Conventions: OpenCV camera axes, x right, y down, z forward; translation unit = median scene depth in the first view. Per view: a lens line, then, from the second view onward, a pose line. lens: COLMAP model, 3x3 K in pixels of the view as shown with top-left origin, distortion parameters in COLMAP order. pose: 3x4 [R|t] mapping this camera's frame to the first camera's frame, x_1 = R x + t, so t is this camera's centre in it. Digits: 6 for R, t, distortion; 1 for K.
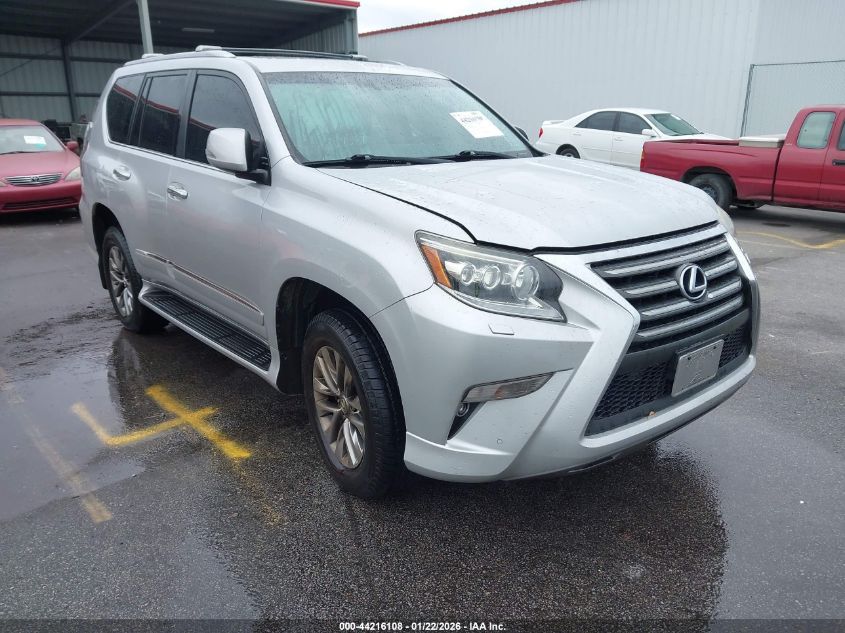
lens RADIAL K [[650.9, 0, 422.5], [0, 650.9, 316.5], [0, 0, 1]] dist [-0.000906, 0.002104]
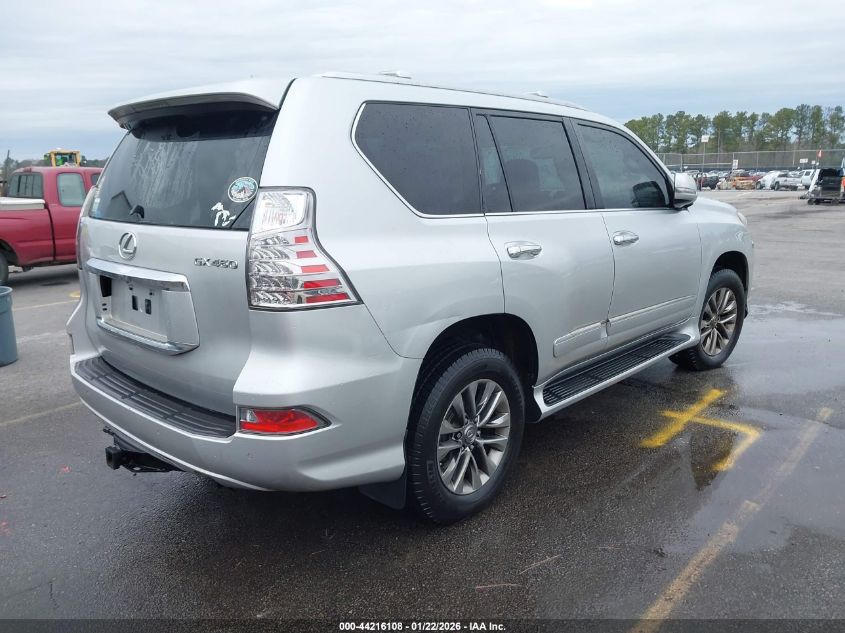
lens RADIAL K [[650.9, 0, 422.5], [0, 650.9, 316.5], [0, 0, 1]] dist [-0.000906, 0.002104]
pose [[-0.098731, -0.215983, 0.971393, -1.229391], [0.312818, 0.919940, 0.236337, -0.380005], [-0.944668, 0.327203, -0.023263, 1.236430]]
